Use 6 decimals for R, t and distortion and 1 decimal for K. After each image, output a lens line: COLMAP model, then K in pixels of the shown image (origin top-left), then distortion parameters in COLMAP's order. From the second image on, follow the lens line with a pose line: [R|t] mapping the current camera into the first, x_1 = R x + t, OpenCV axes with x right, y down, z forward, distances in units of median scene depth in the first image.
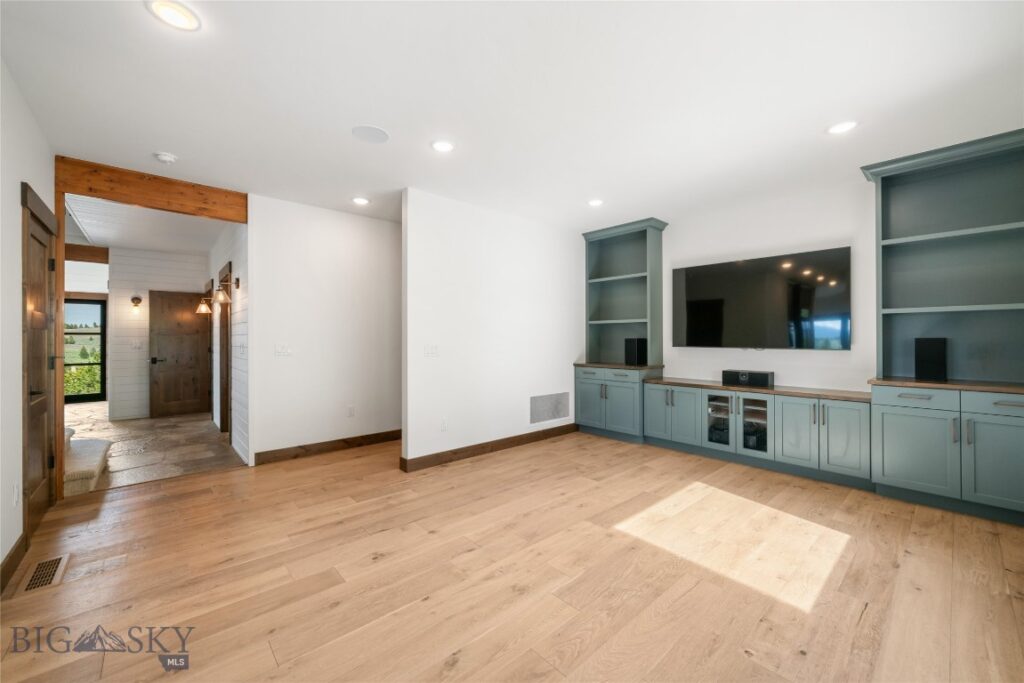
lens RADIAL K [[405.3, 0, 512.0], [0, 405.3, 341.5], [0, 0, 1]] dist [0.001430, 0.000090]
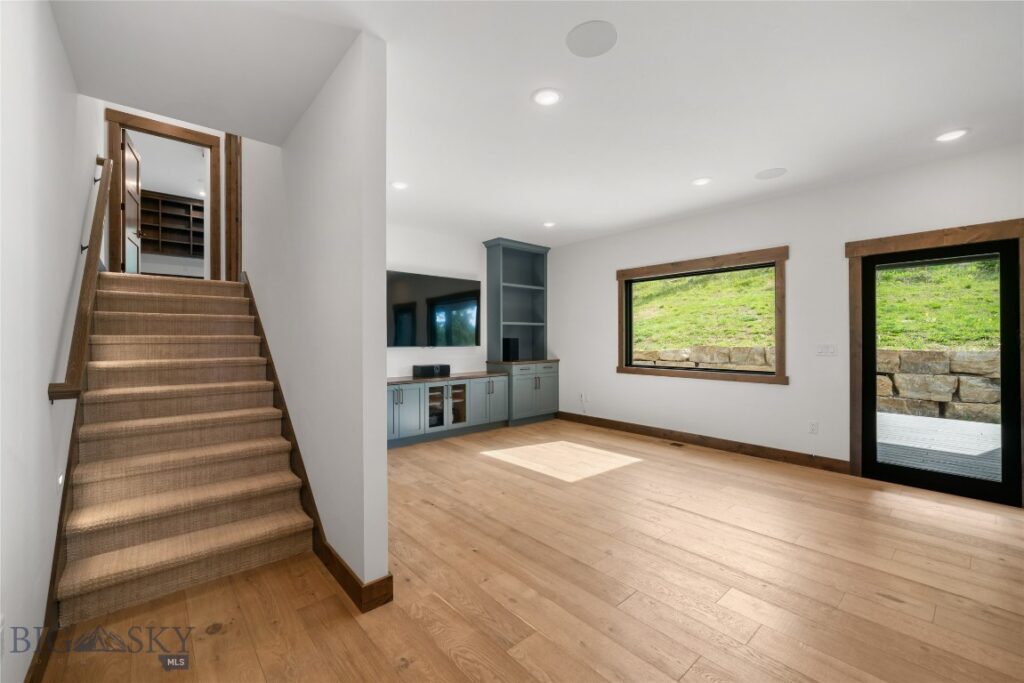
lens RADIAL K [[415.1, 0, 512.0], [0, 415.1, 341.5], [0, 0, 1]] dist [-0.000380, -0.000030]
pose [[0.005937, -0.005102, 0.999969, -0.741797], [0.010170, 0.999936, 0.005042, -0.003247], [-0.999931, 0.010140, 0.005988, 0.800564]]
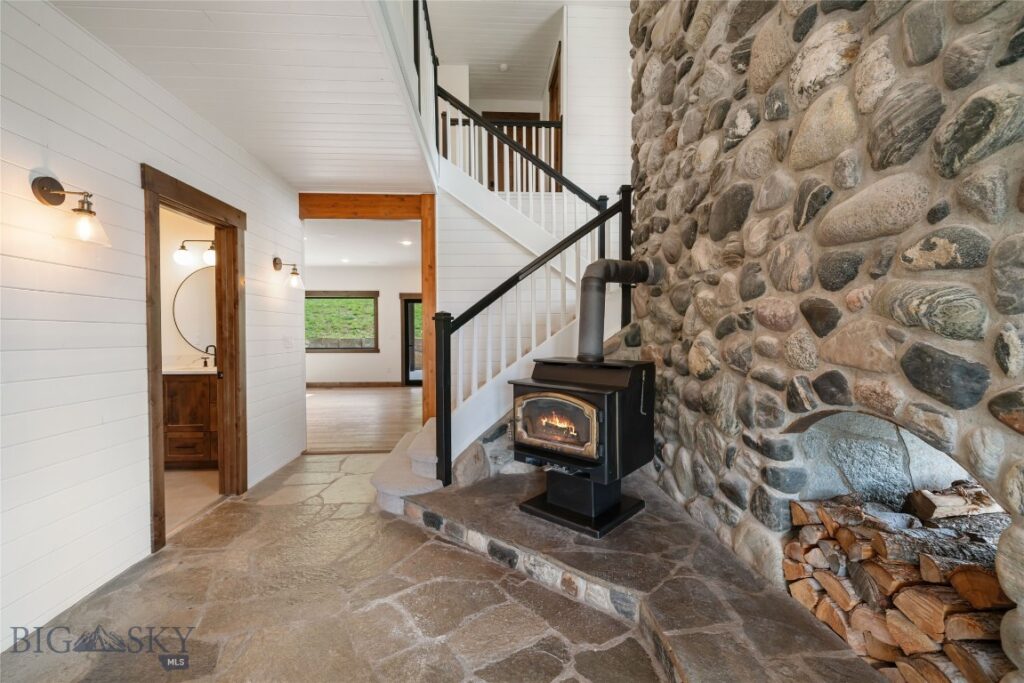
lens RADIAL K [[443.5, 0, 512.0], [0, 443.5, 341.5], [0, 0, 1]] dist [-0.001716, -0.000128]
pose [[-0.779145, -0.012900, 0.626711, -1.973299], [0.004743, 0.999638, 0.026473, -0.015194], [-0.626826, 0.023598, -0.778802, 1.679798]]
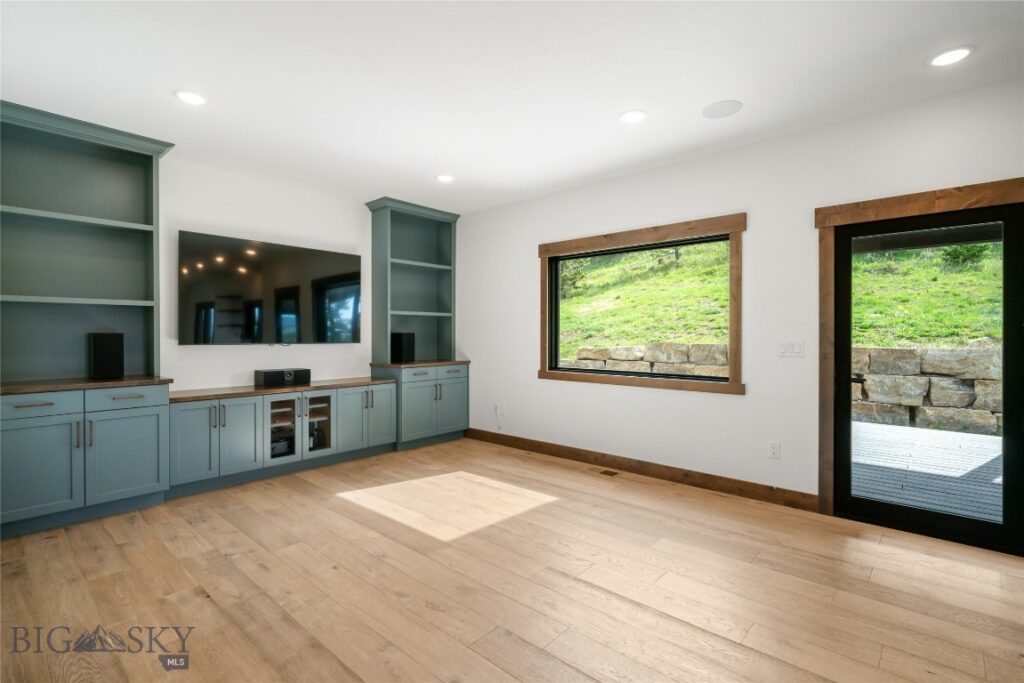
lens RADIAL K [[477.8, 0, 512.0], [0, 477.8, 341.5], [0, 0, 1]] dist [0.000604, -0.000253]
pose [[-0.110186, -0.014708, 0.993802, -0.557523], [0.007128, 0.999853, 0.015588, -0.001843], [-0.993885, 0.008802, -0.110065, 0.658699]]
